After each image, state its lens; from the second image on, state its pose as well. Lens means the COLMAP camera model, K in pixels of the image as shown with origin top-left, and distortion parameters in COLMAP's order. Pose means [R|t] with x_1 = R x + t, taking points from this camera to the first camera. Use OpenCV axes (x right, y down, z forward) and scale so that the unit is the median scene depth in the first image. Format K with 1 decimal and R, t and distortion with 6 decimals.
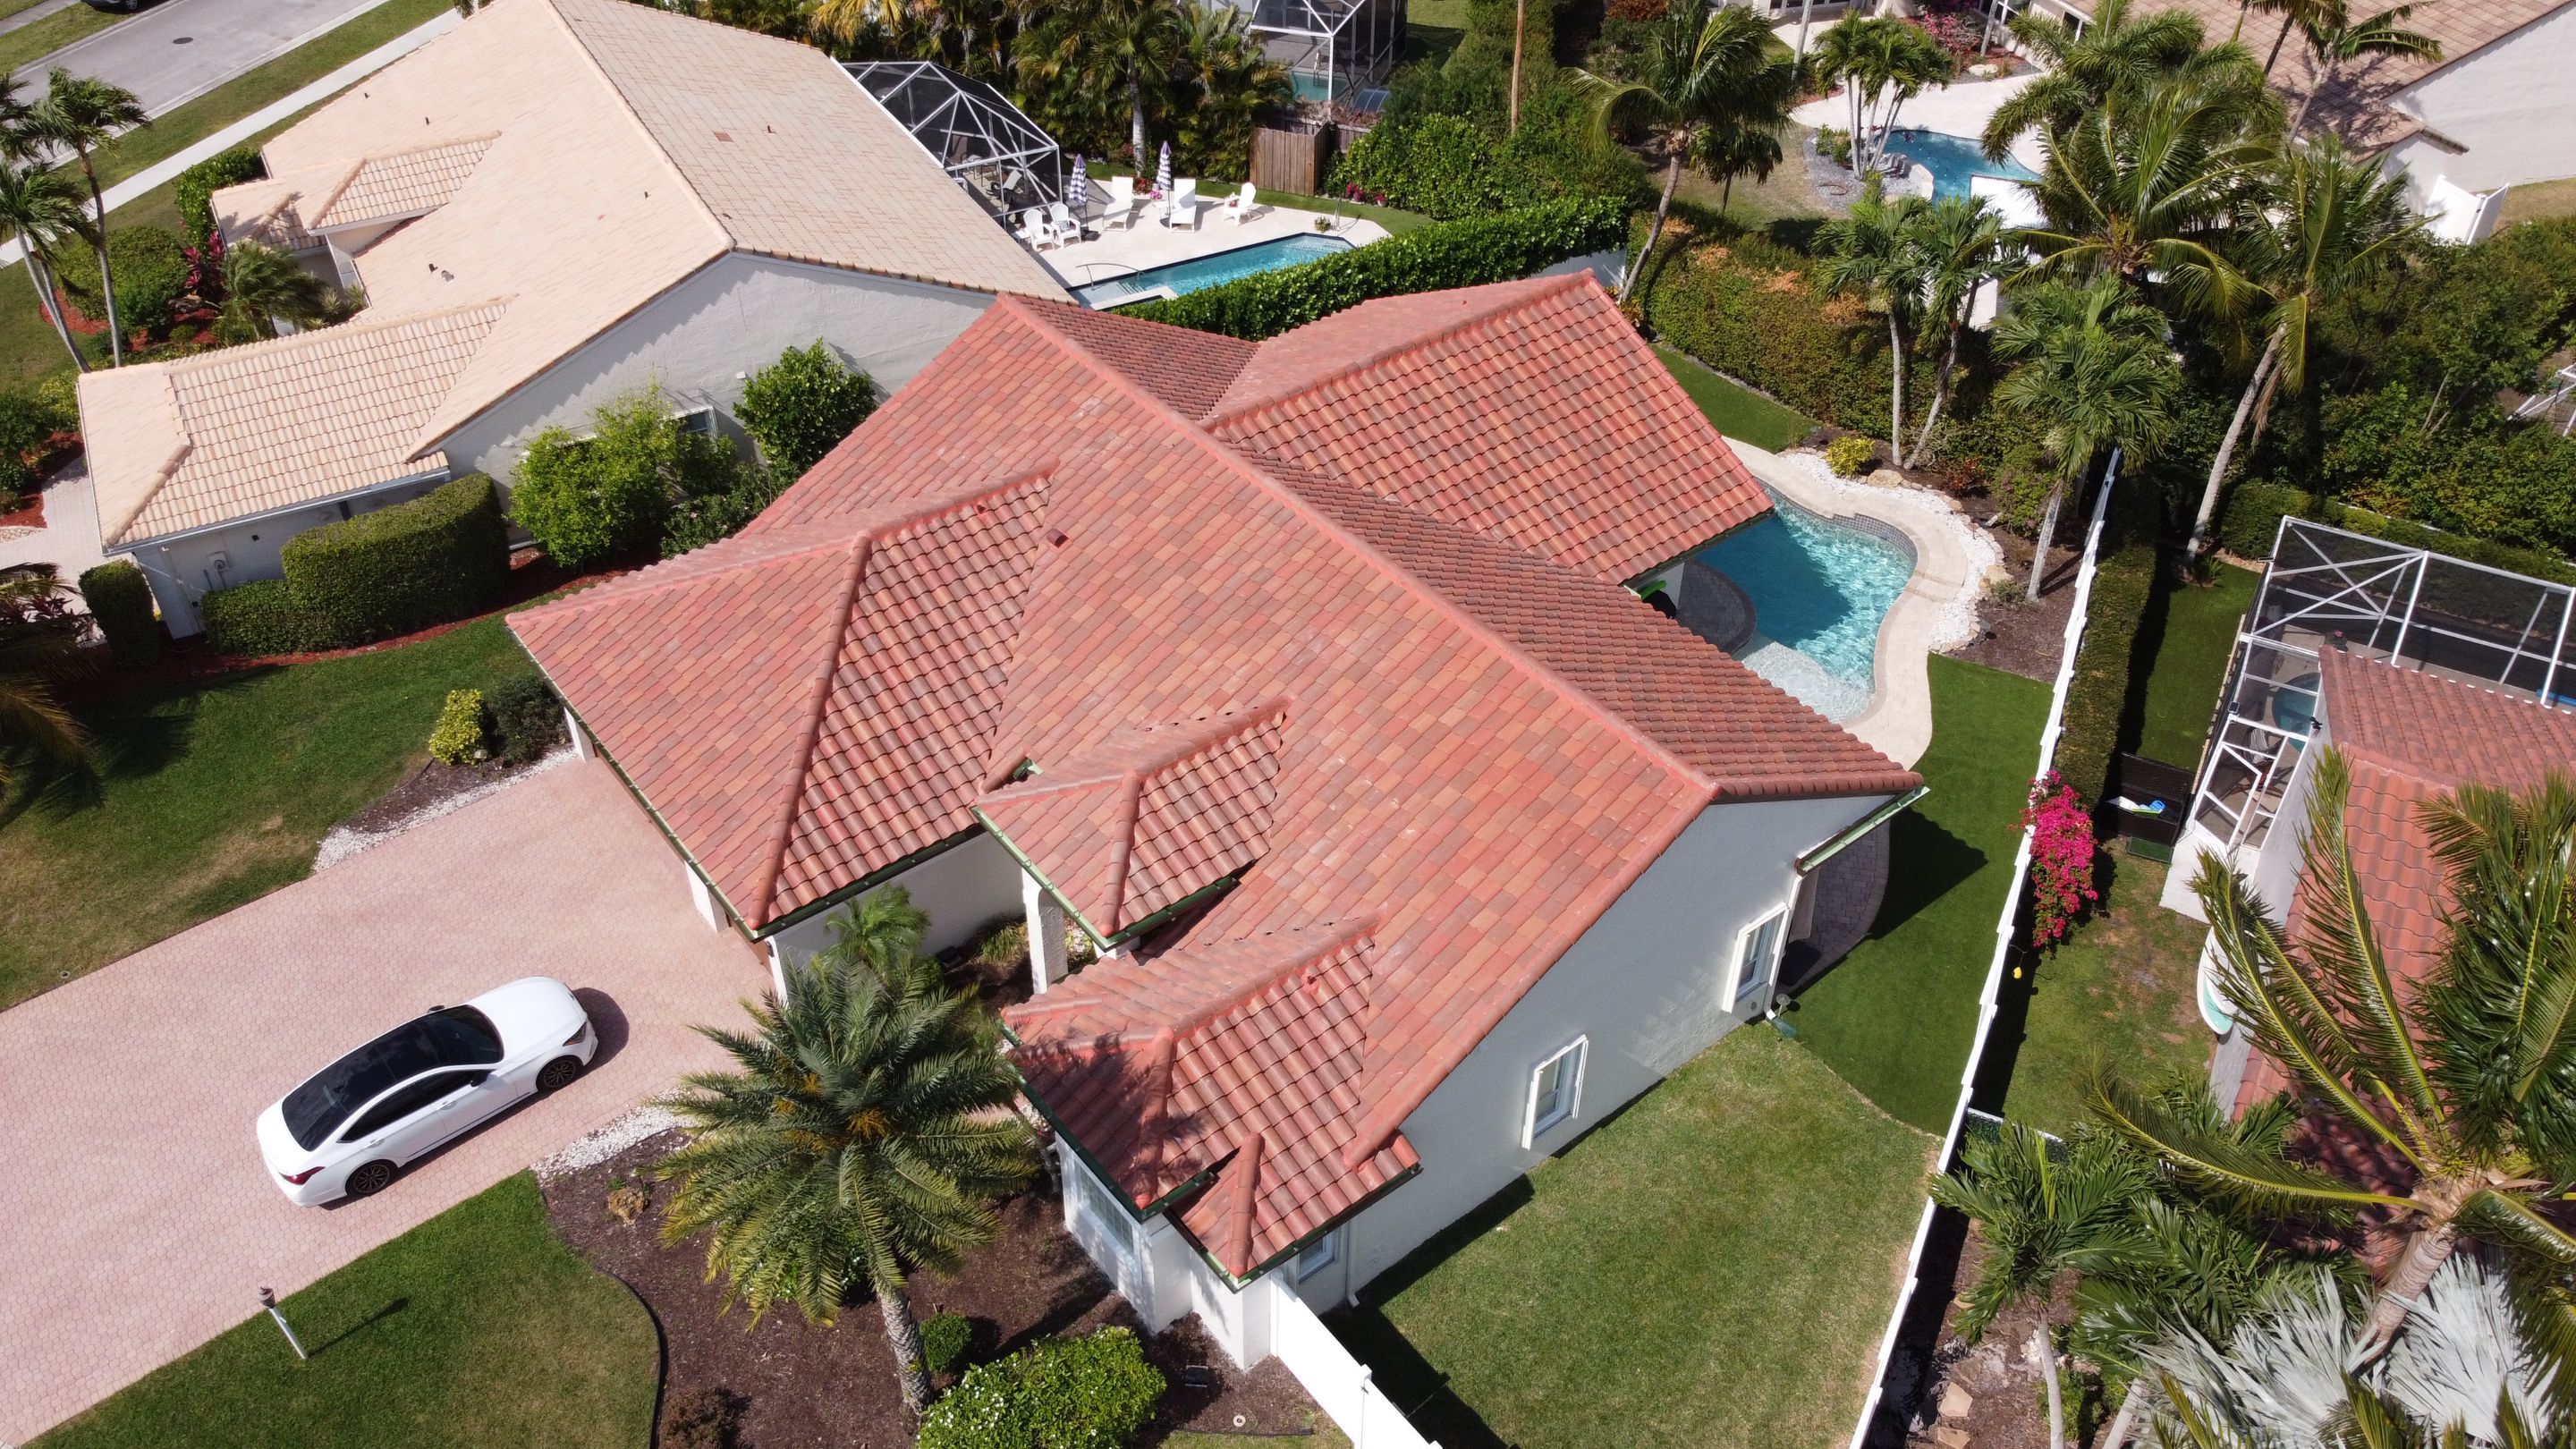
lens RADIAL K [[1930.1, 0, 1288.0], [0, 1930.1, 724.5], [0, 0, 1]] dist [0.004438, 0.003779]
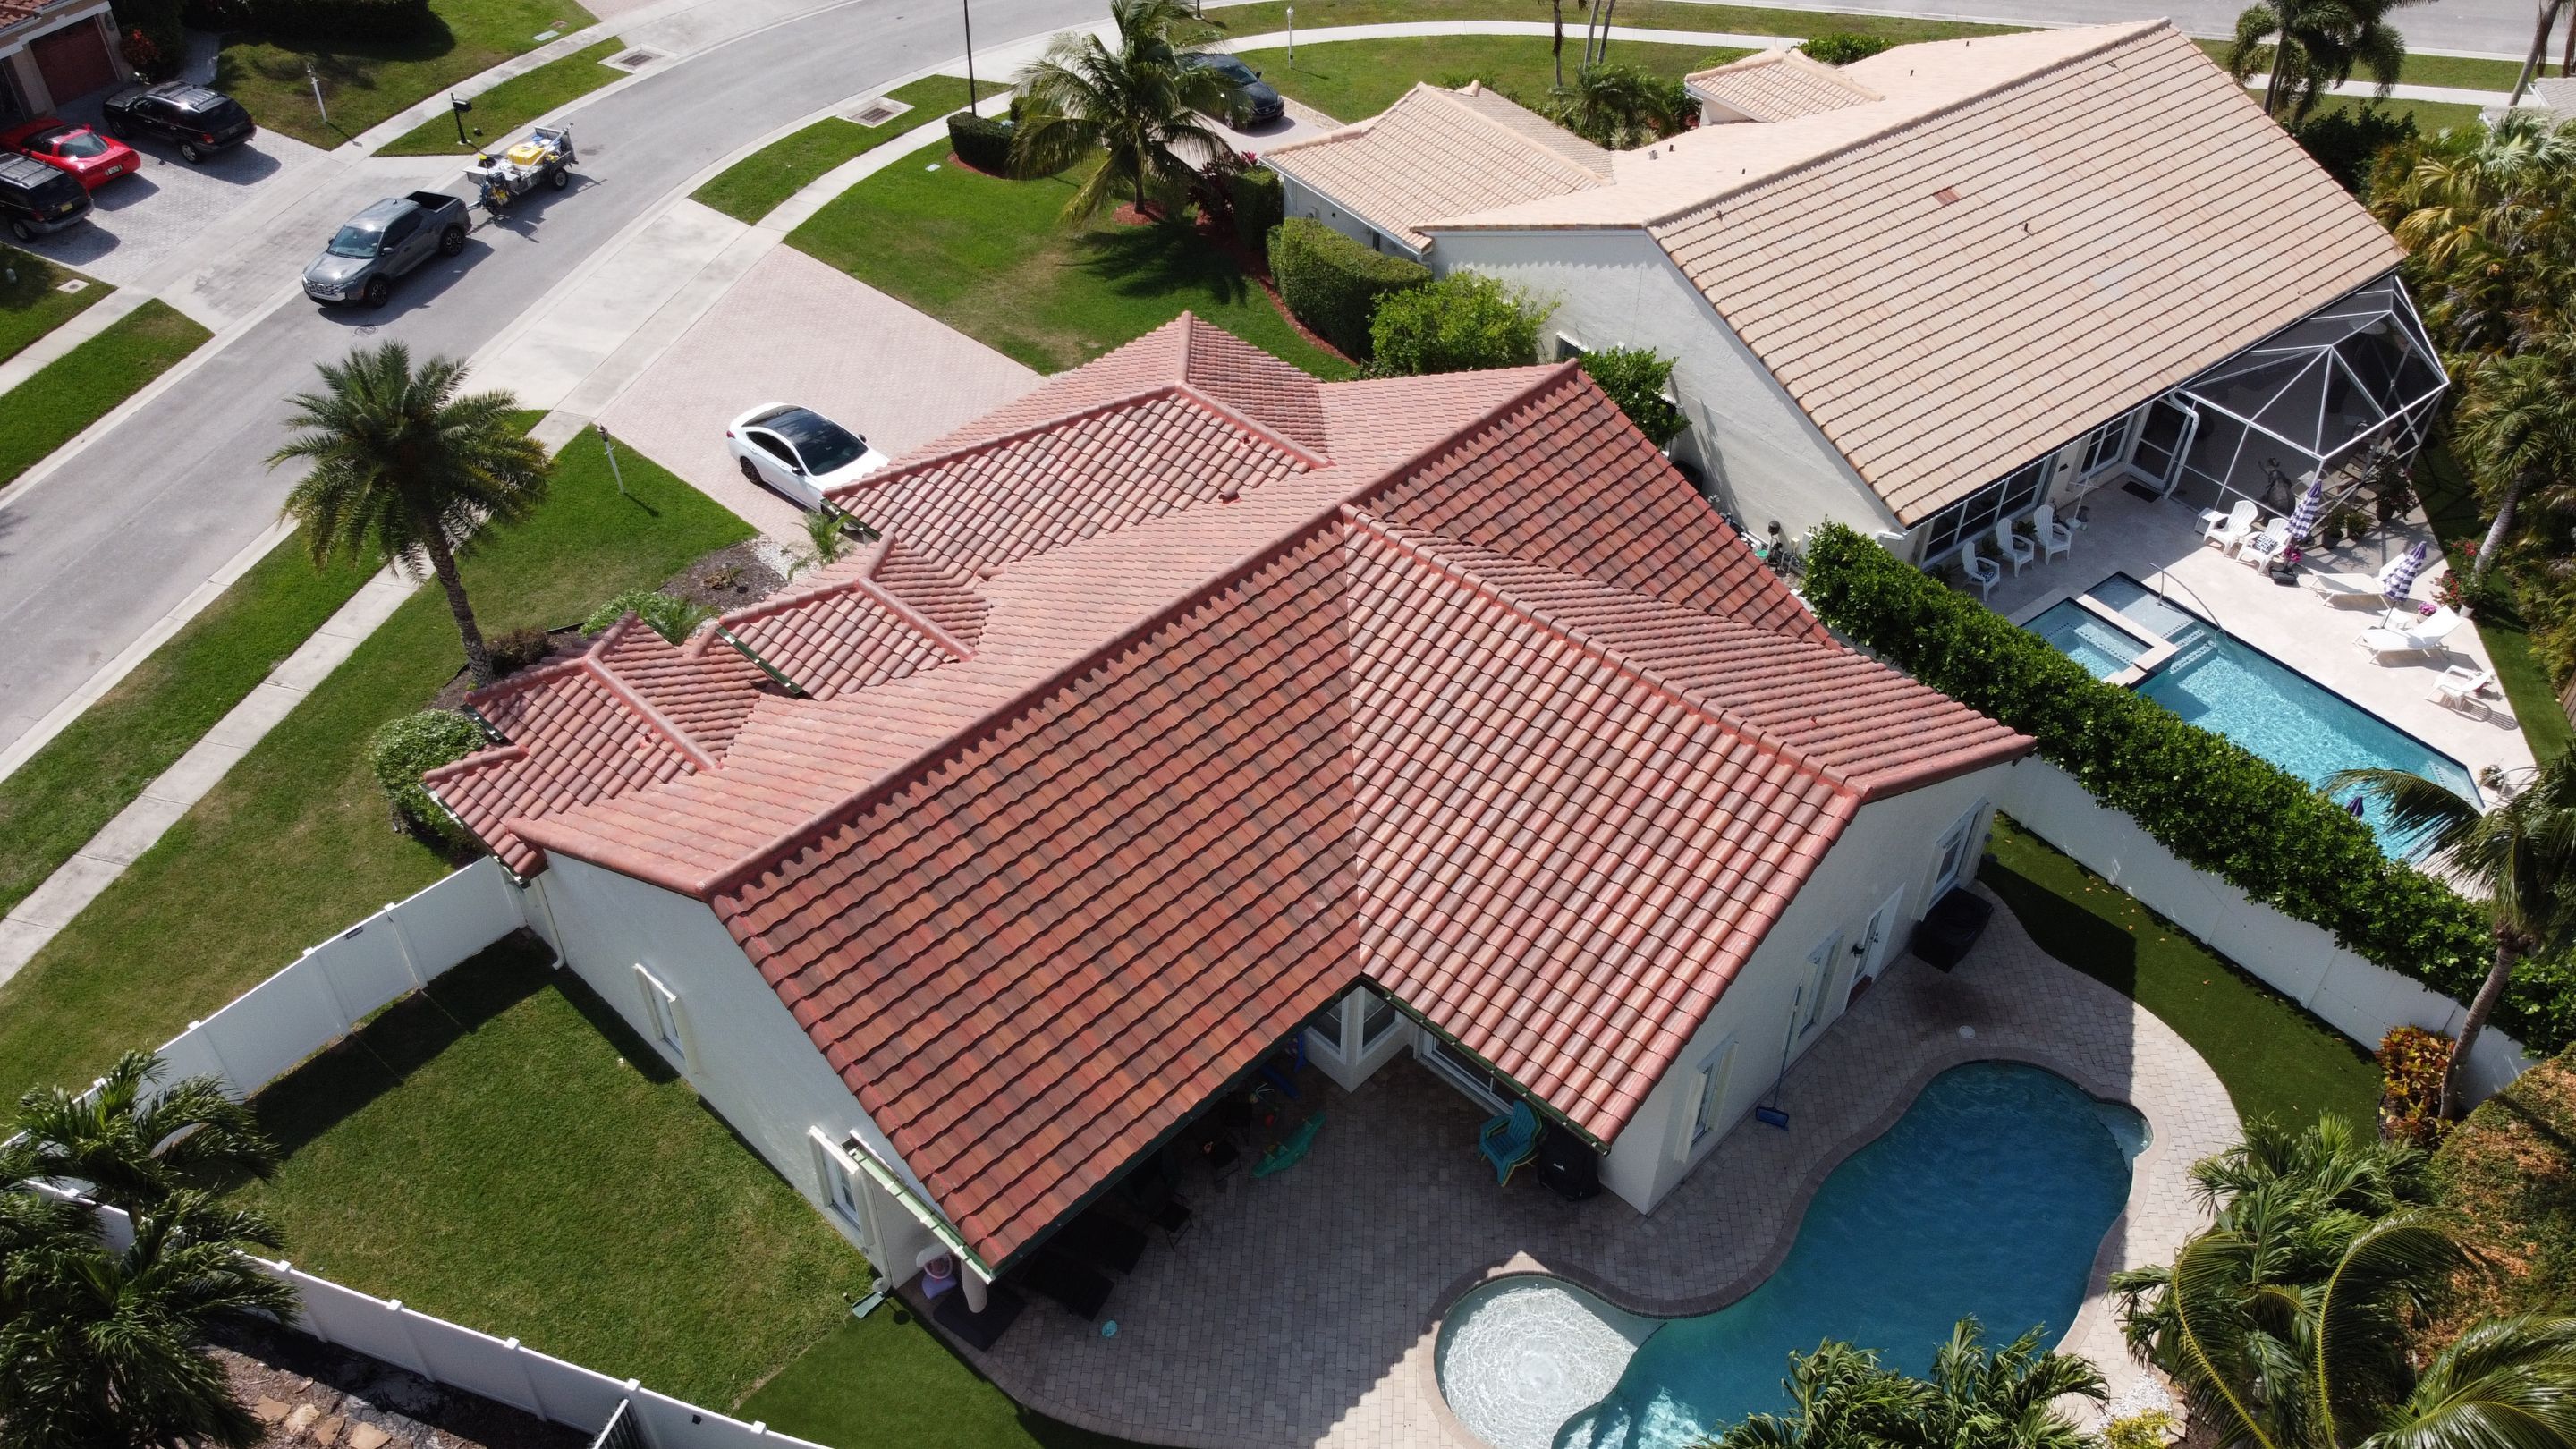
lens RADIAL K [[1930.1, 0, 1288.0], [0, 1930.1, 724.5], [0, 0, 1]] dist [0.004438, 0.003779]
pose [[0.142253, 0.647861, -0.748359, 0.692790], [-0.634264, 0.640097, 0.433573, -0.459790], [0.759917, 0.412980, 0.501970, 0.539575]]
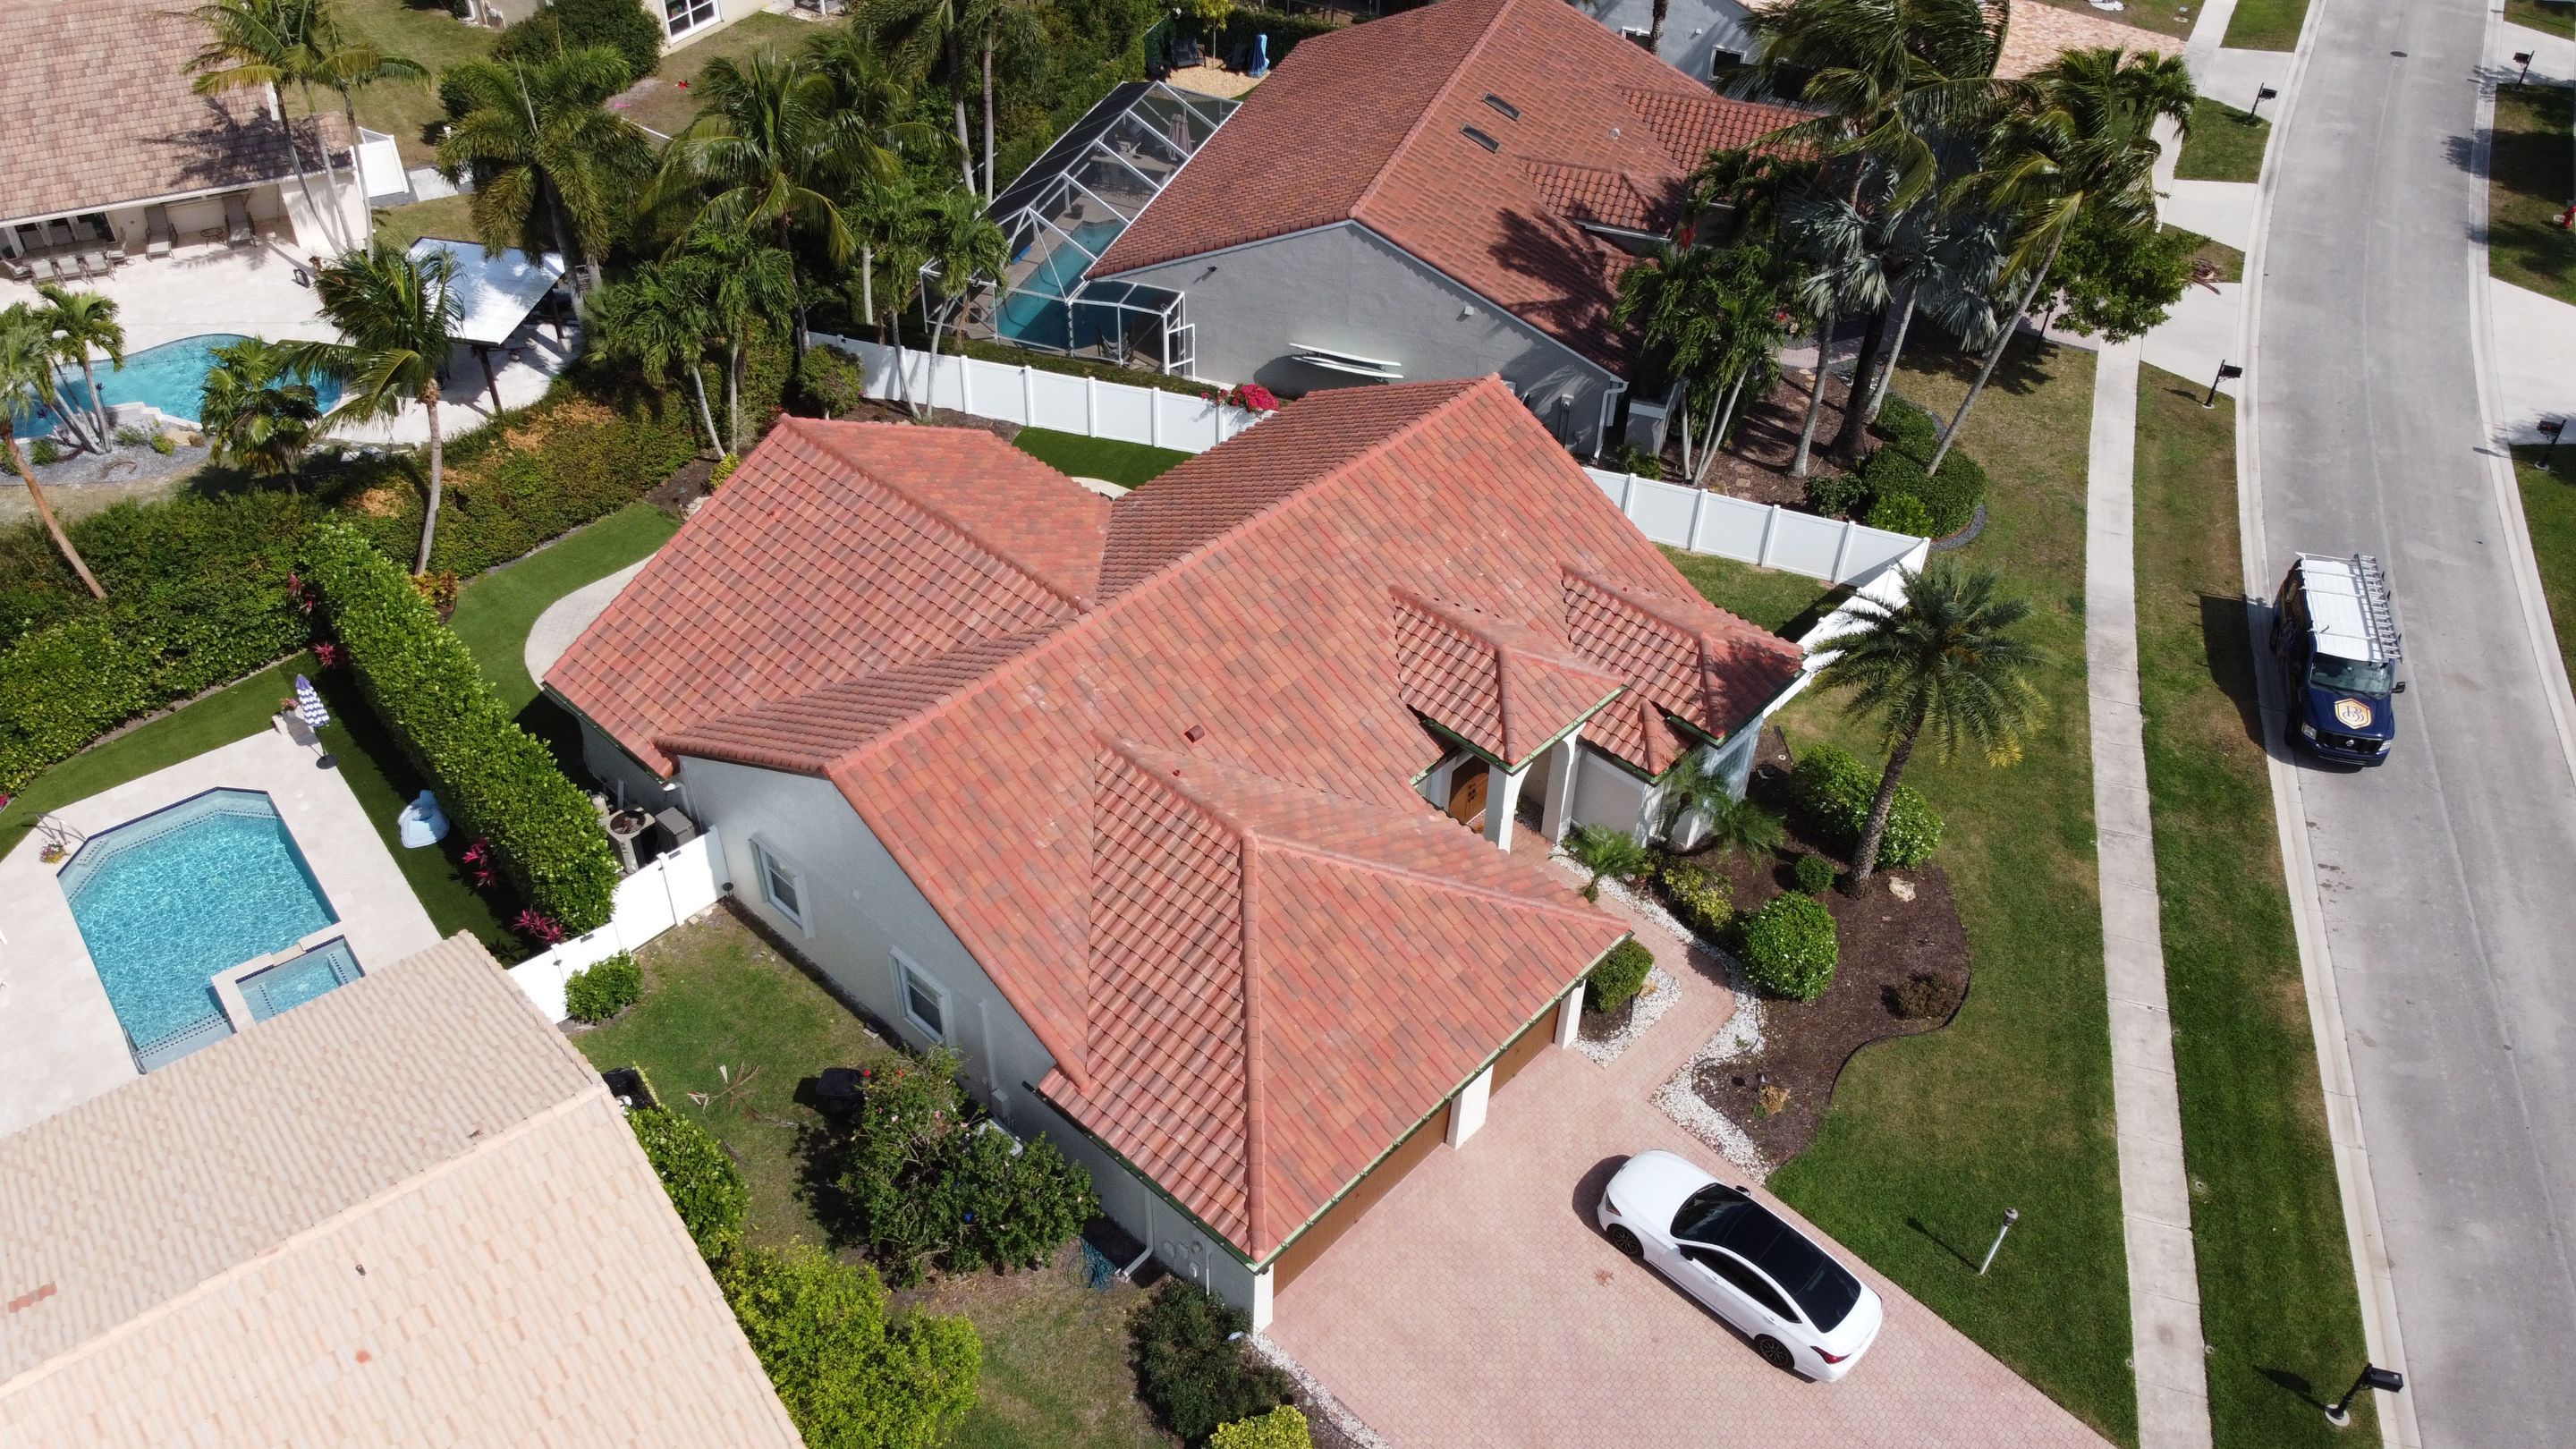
lens RADIAL K [[1994.5, 0, 1277.8], [0, 1994.5, 686.1], [0, 0, 1]] dist [0.002968, -0.001387]
pose [[-0.154969, -0.635484, 0.756402, -0.909929], [0.610773, 0.540164, 0.578947, -0.697143], [-0.776493, 0.551709, 0.304428, 0.584472]]
